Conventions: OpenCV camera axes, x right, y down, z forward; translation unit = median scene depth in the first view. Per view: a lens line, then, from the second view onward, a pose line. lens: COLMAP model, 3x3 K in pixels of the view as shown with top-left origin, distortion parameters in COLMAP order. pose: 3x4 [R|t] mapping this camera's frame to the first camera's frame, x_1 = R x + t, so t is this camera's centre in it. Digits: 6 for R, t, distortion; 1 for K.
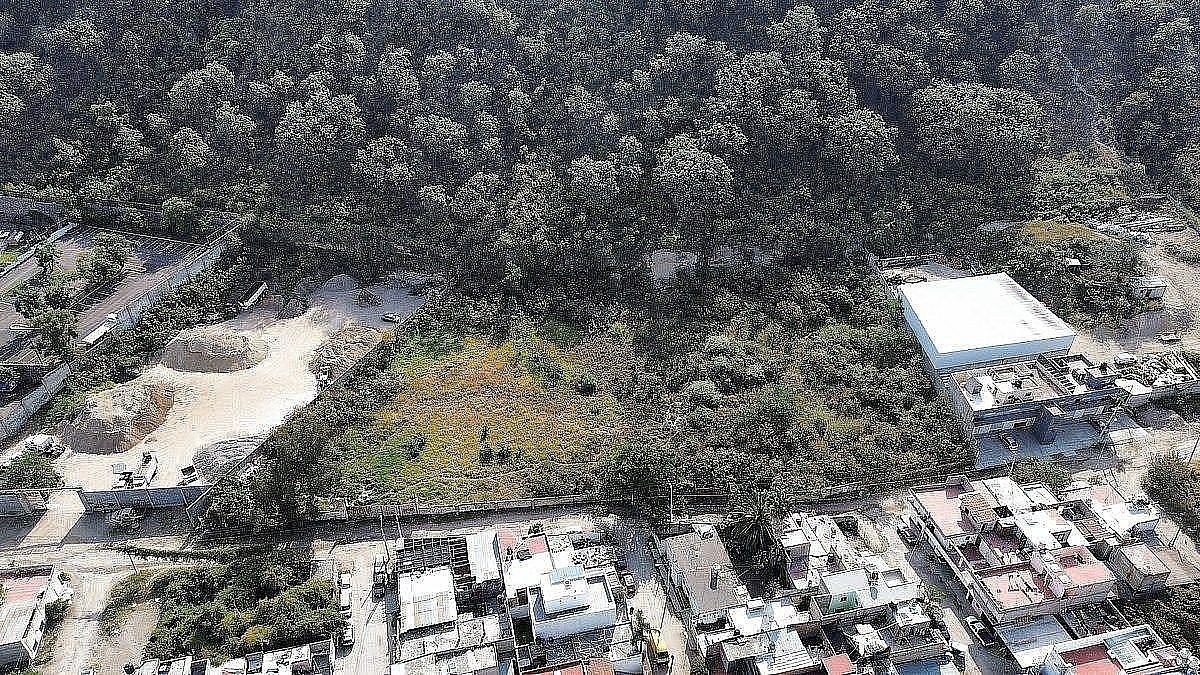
lens RADIAL K [[849.3, 0, 599.3], [0, 849.3, 336.6], [0, 0, 1]] dist [0.069312, -0.063472]
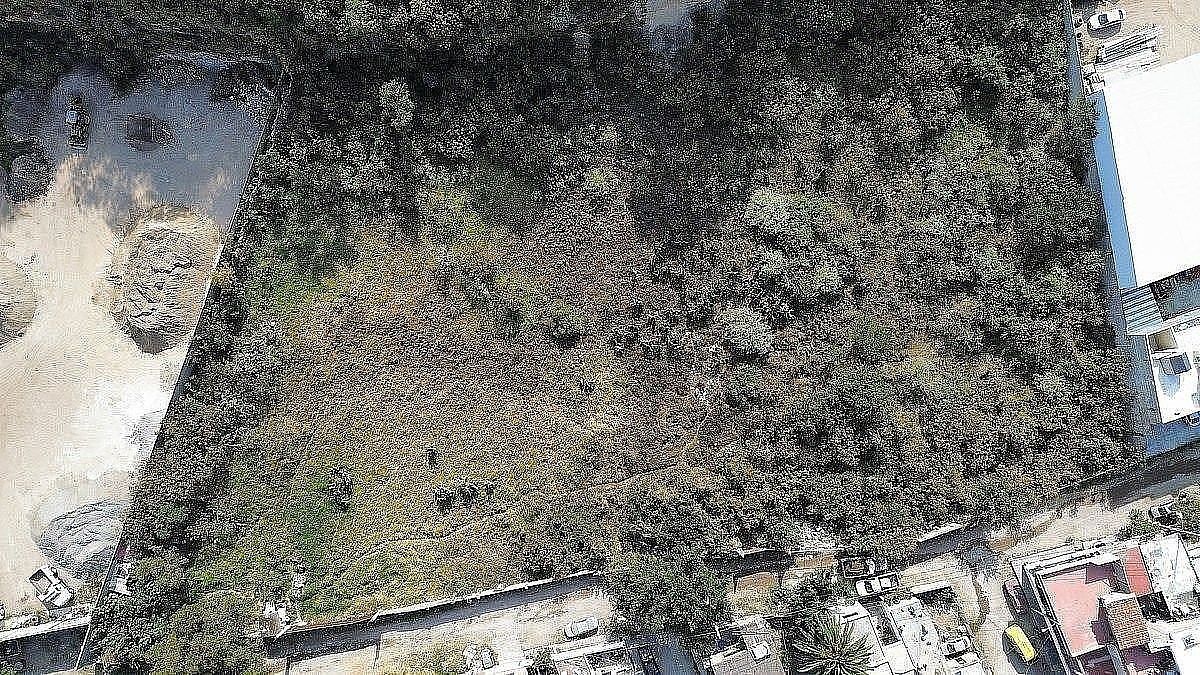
lens RADIAL K [[849.3, 0, 595.1], [0, 849.3, 349.1], [0, 0, 1]] dist [0.069312, -0.063472]
pose [[0.992620, -0.121254, 0.001861, 0.004432], [0.072723, 0.607472, 0.791005, -0.411414], [-0.097043, -0.785032, 0.611807, 0.546951]]
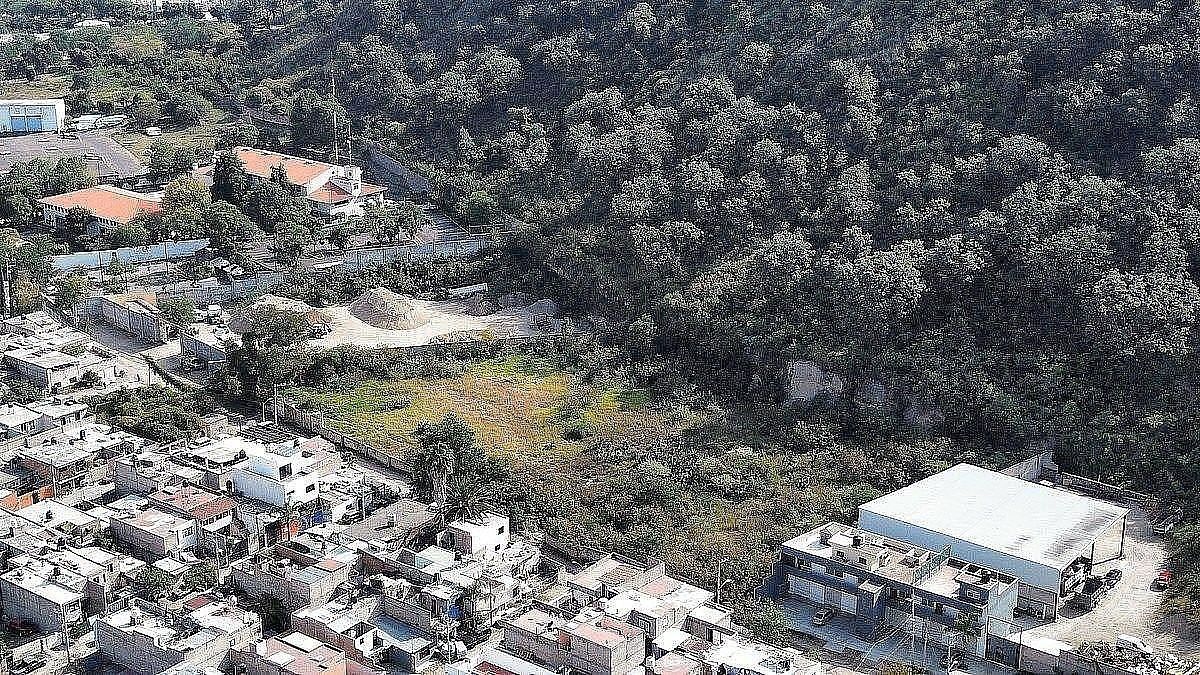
lens RADIAL K [[1691.3, 0, 605.0], [0, 1691.3, 345.5], [0, 0, 1]] dist [0.092042, 0.000000]
pose [[0.640920, 0.256720, -0.723406, 1.112968], [-0.457456, 0.884523, -0.091397, 0.113265], [0.616406, 0.389504, 0.684347, -0.158894]]
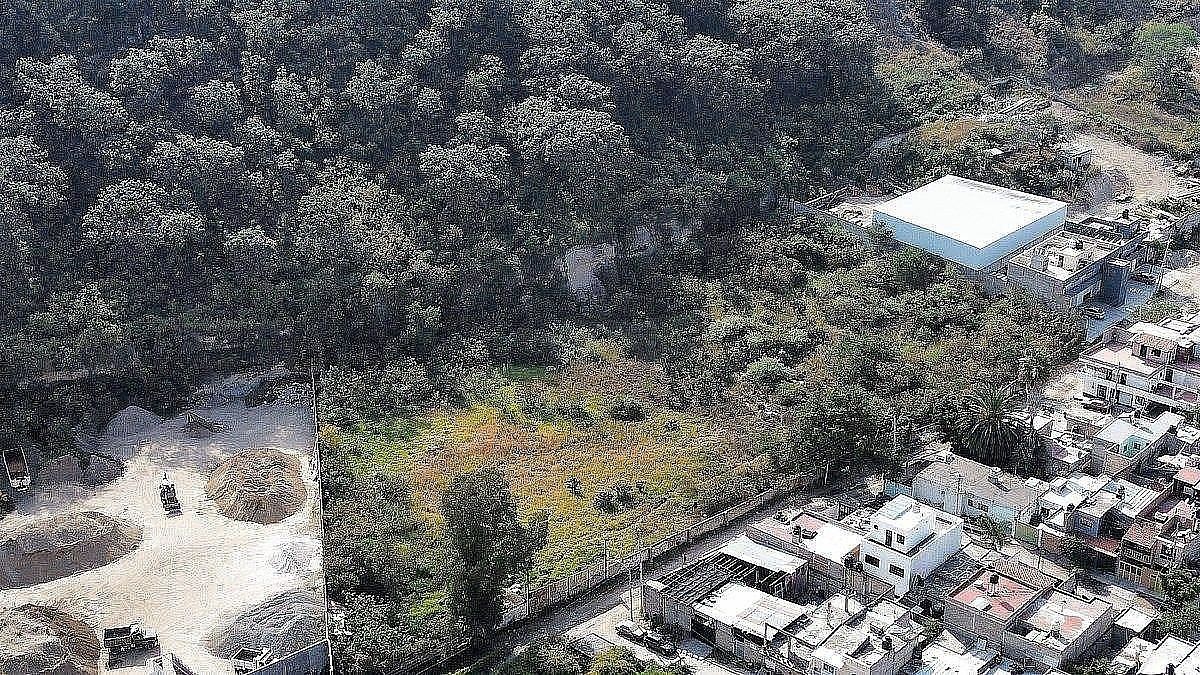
lens RADIAL K [[1691.3, 0, 600.2], [0, 1691.3, 340.6], [0, 0, 1]] dist [0.092042, 0.000000]
pose [[0.812325, -0.238450, 0.532230, -0.717553], [0.342299, 0.933809, -0.104073, 0.131624], [-0.472185, 0.266723, 0.840178, -0.179071]]
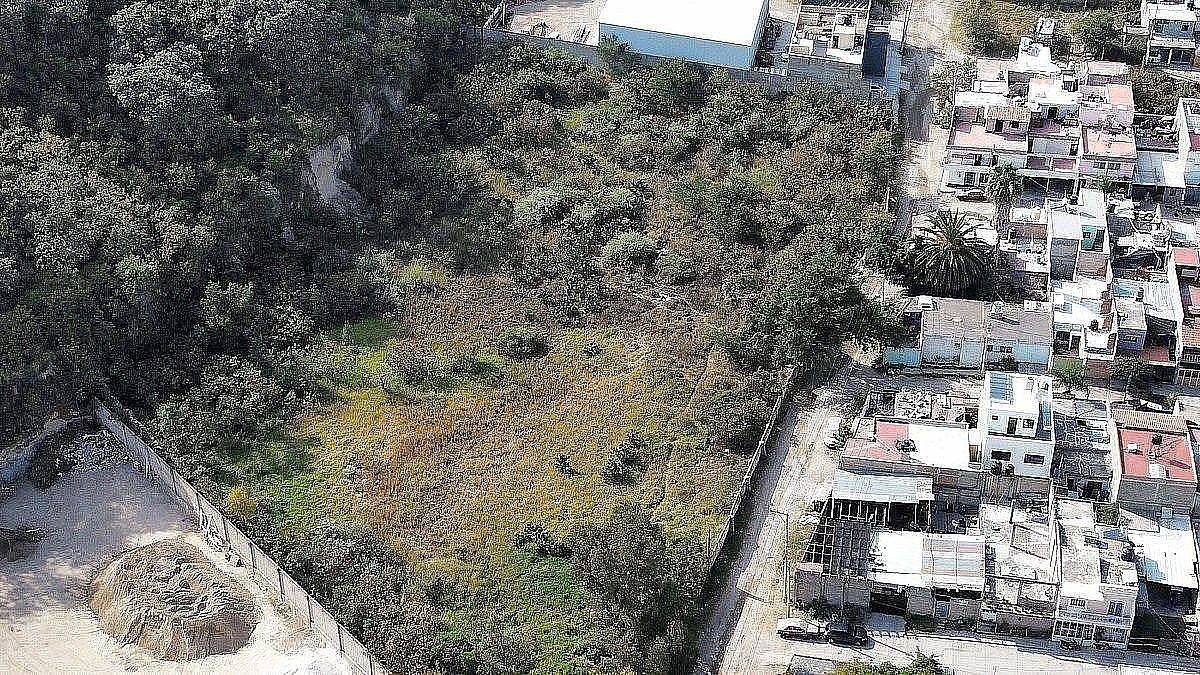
lens RADIAL K [[1691.3, 0, 597.5], [0, 1691.3, 338.4], [0, 0, 1]] dist [0.092042, 0.000000]
pose [[0.401723, -0.510215, 0.760460, -0.811221], [0.543614, 0.801135, 0.250333, -0.193815], [-0.736954, 0.312832, 0.599195, 0.249018]]
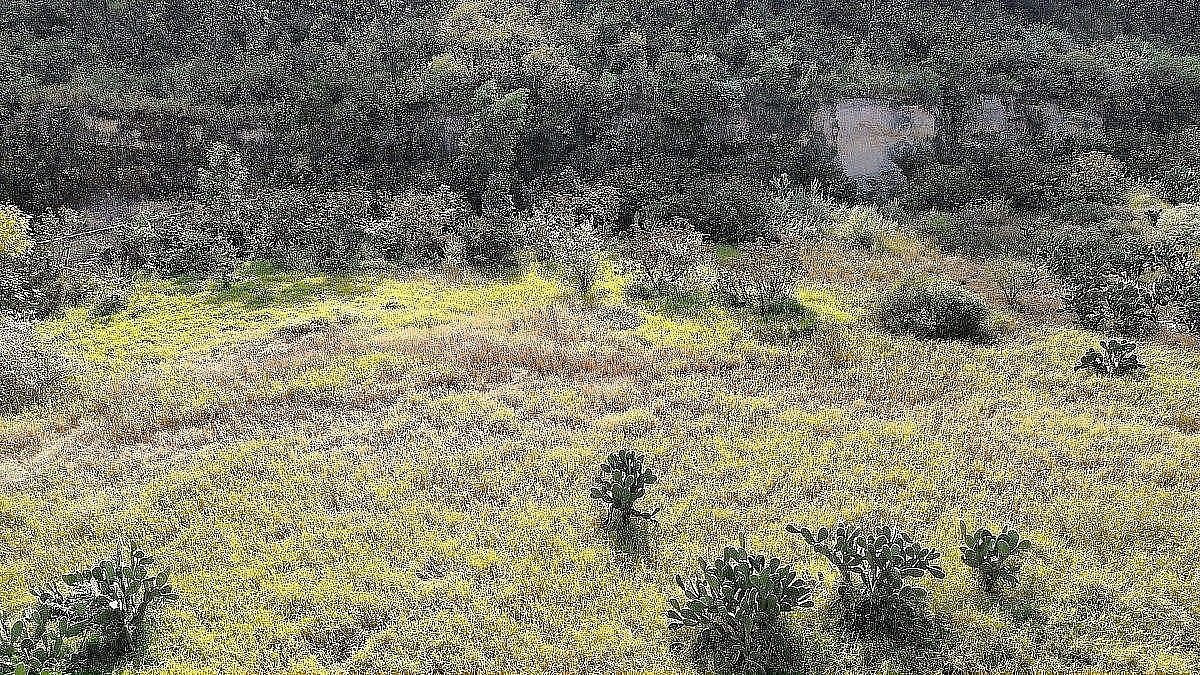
lens RADIAL K [[849.3, 0, 593.2], [0, 849.3, 328.0], [0, 0, 1]] dist [0.069312, -0.063472]
pose [[0.971028, -0.068896, 0.228818, -0.147545], [0.144608, 0.931726, -0.333129, 0.114358], [-0.190245, 0.356566, 0.914695, 0.749118]]
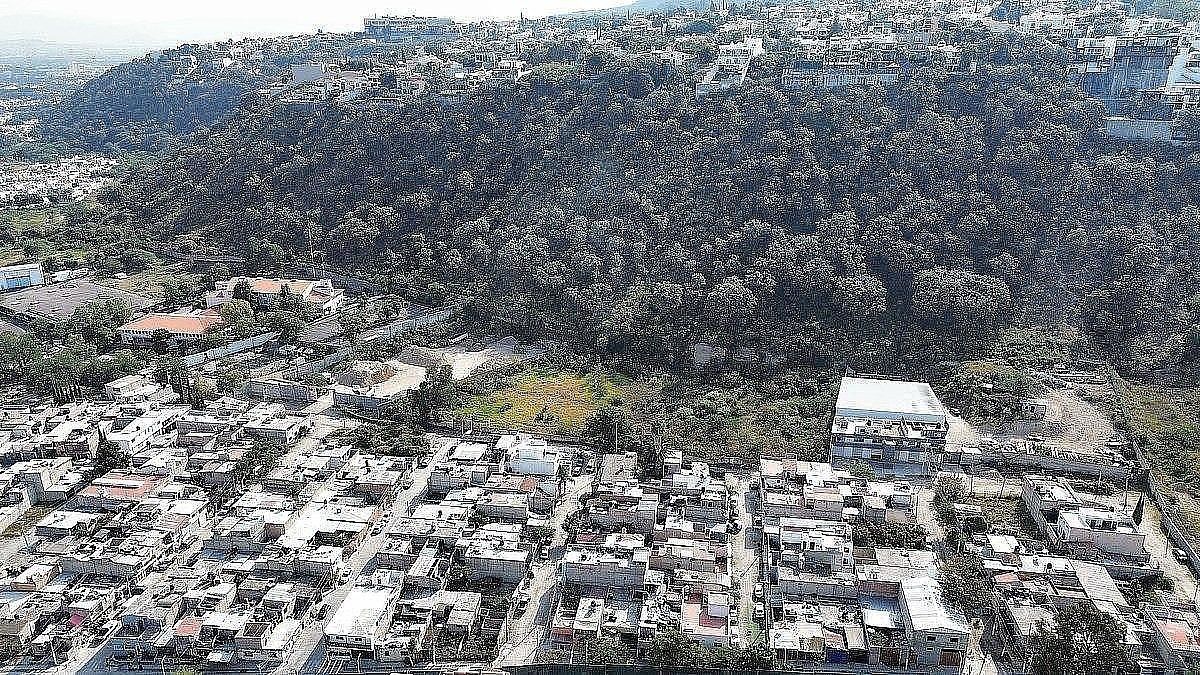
lens RADIAL K [[849.3, 0, 601.4], [0, 849.3, 336.0], [0, 0, 1]] dist [0.069312, -0.063472]
pose [[0.929995, 0.124454, -0.345863, 0.451254], [-0.218474, 0.943849, -0.247826, 0.314504], [0.295599, 0.306039, 0.904965, -0.437133]]
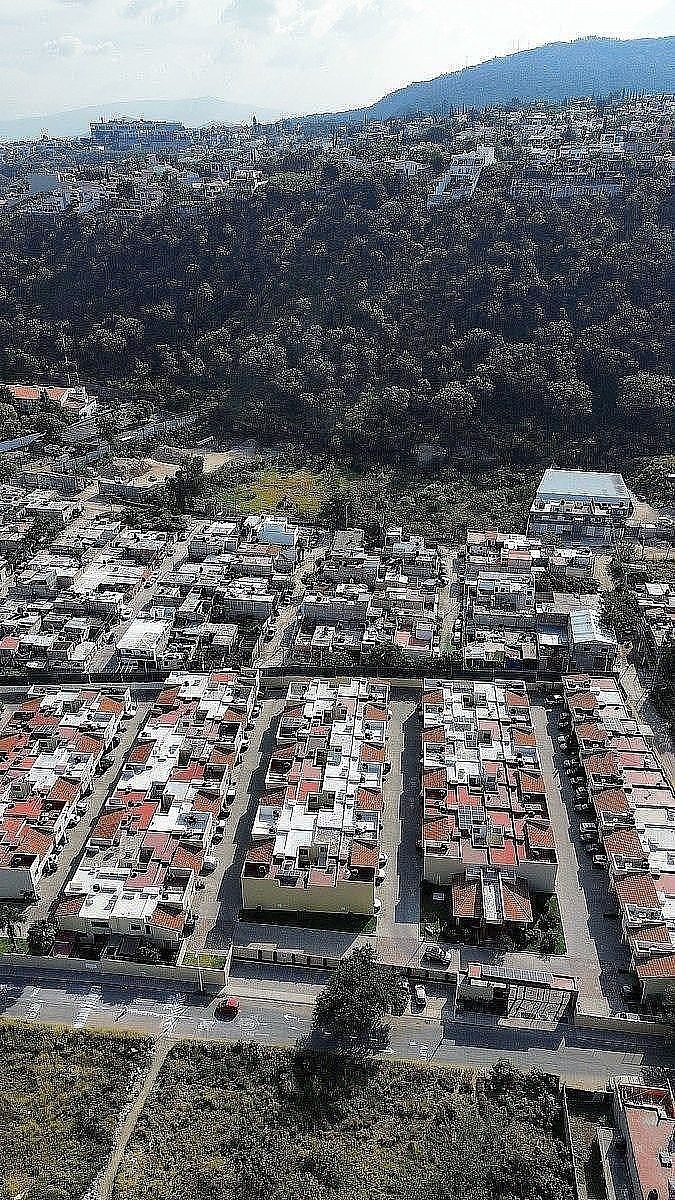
lens RADIAL K [[849.3, 0, 334.1], [0, 849.3, 602.3], [0, 0, 1]] dist [0.069312, -0.063472]
pose [[0.928390, 0.179799, -0.325215, 0.539003], [-0.223024, 0.969608, -0.100605, 0.434903], [0.297242, 0.165931, 0.940273, -0.608267]]
